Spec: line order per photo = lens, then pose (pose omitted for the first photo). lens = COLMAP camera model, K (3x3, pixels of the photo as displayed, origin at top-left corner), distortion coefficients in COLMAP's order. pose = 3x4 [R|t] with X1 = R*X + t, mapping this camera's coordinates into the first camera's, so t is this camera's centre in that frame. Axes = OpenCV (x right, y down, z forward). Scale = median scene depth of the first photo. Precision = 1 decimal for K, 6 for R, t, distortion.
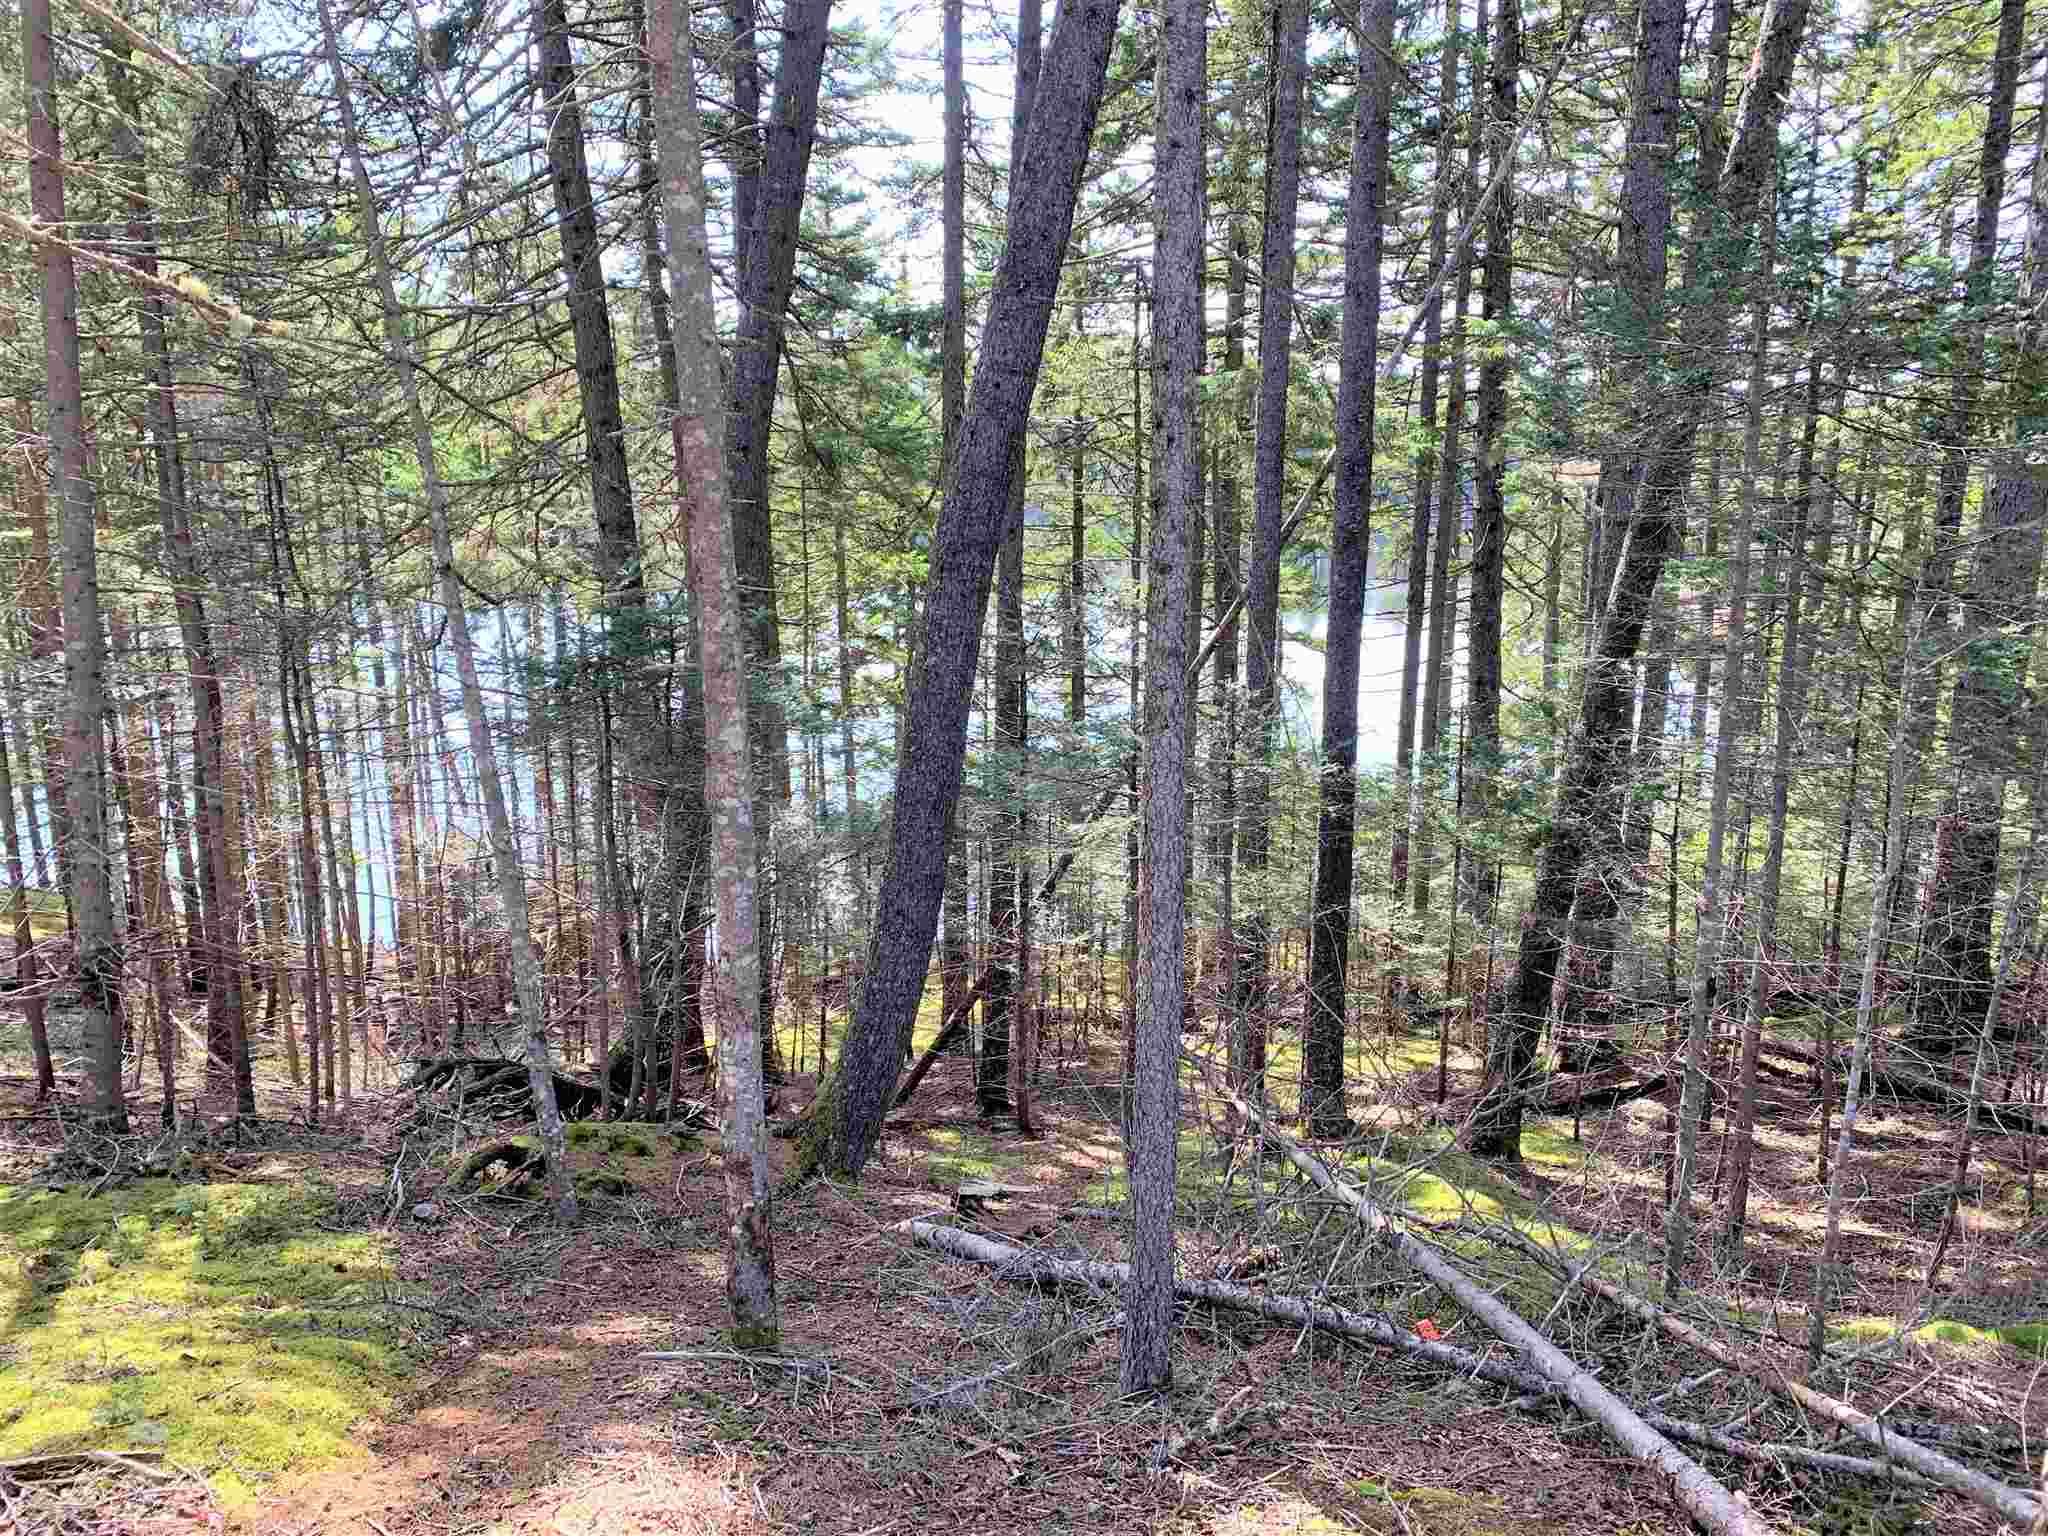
lens RADIAL K [[1531.5, 0, 1024.0], [0, 1531.5, 768.0], [0, 0, 1]] dist [-0.003058, -0.001801]
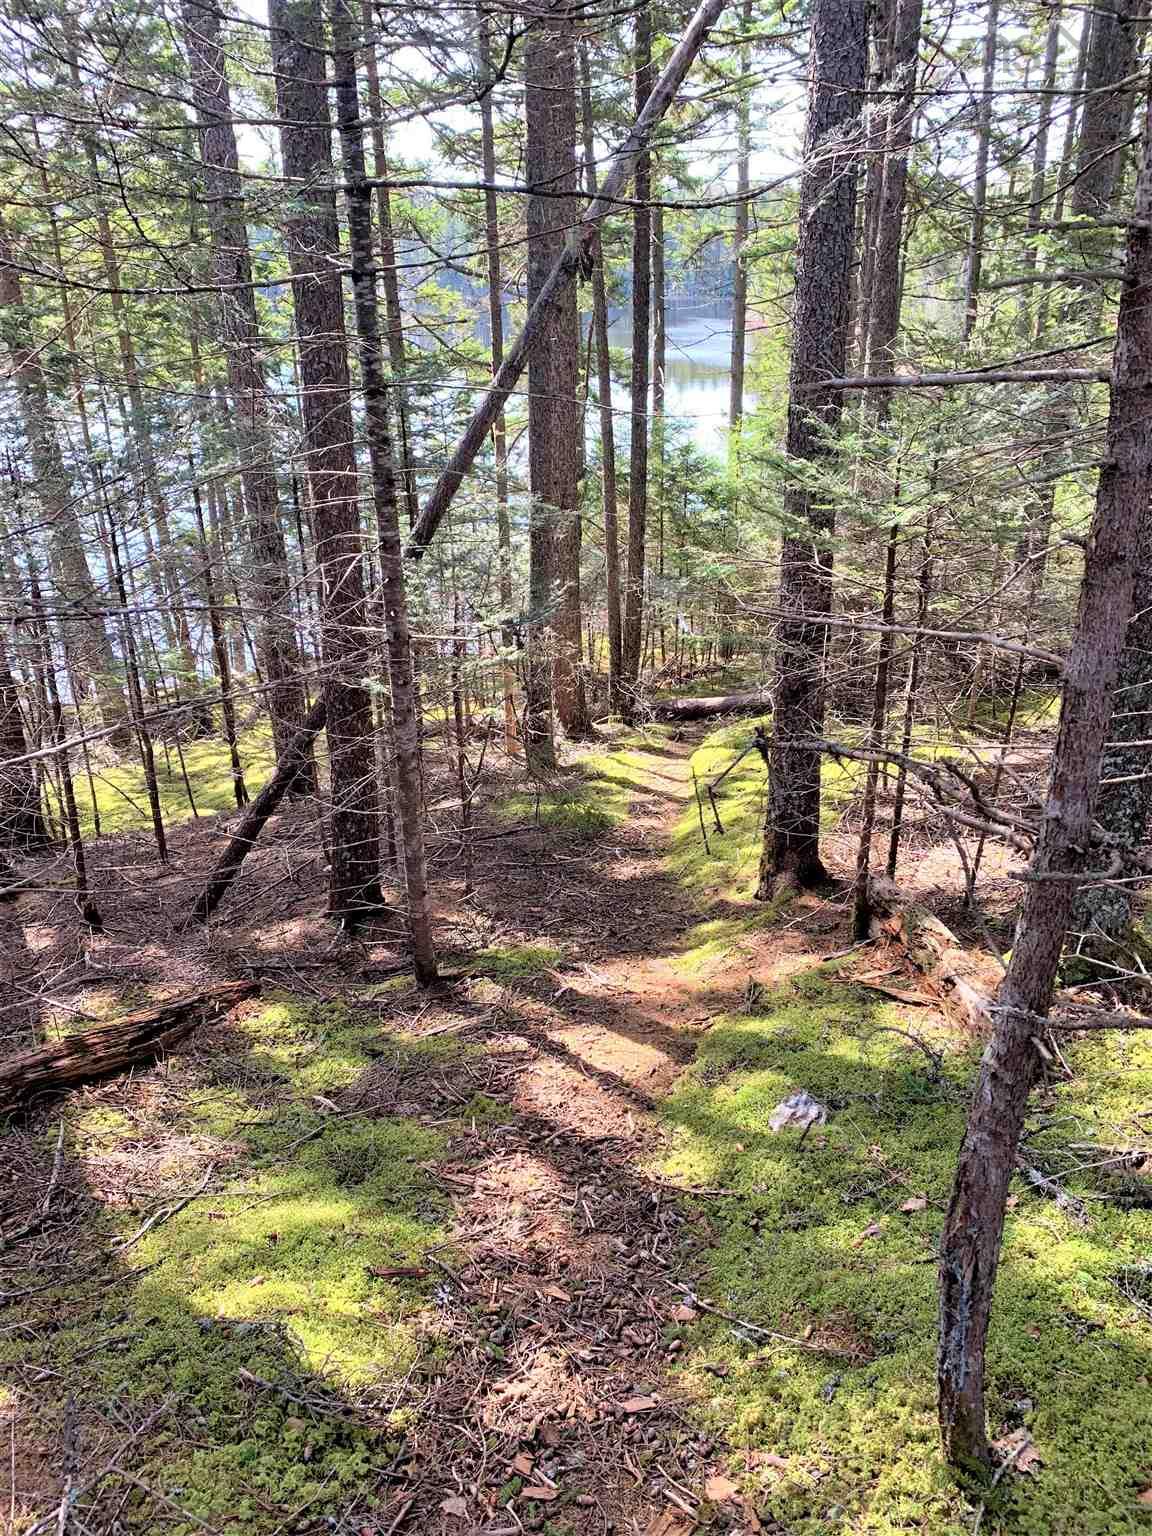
lens RADIAL K [[1148.7, 0, 576.0], [0, 1148.7, 768.0], [0, 0, 1]] dist [-0.003058, -0.001801]
pose [[0.980799, -0.082359, 0.176780, -0.011766], [0.043696, 0.976212, 0.212369, 0.073260], [-0.190065, -0.200567, 0.961066, 0.565300]]
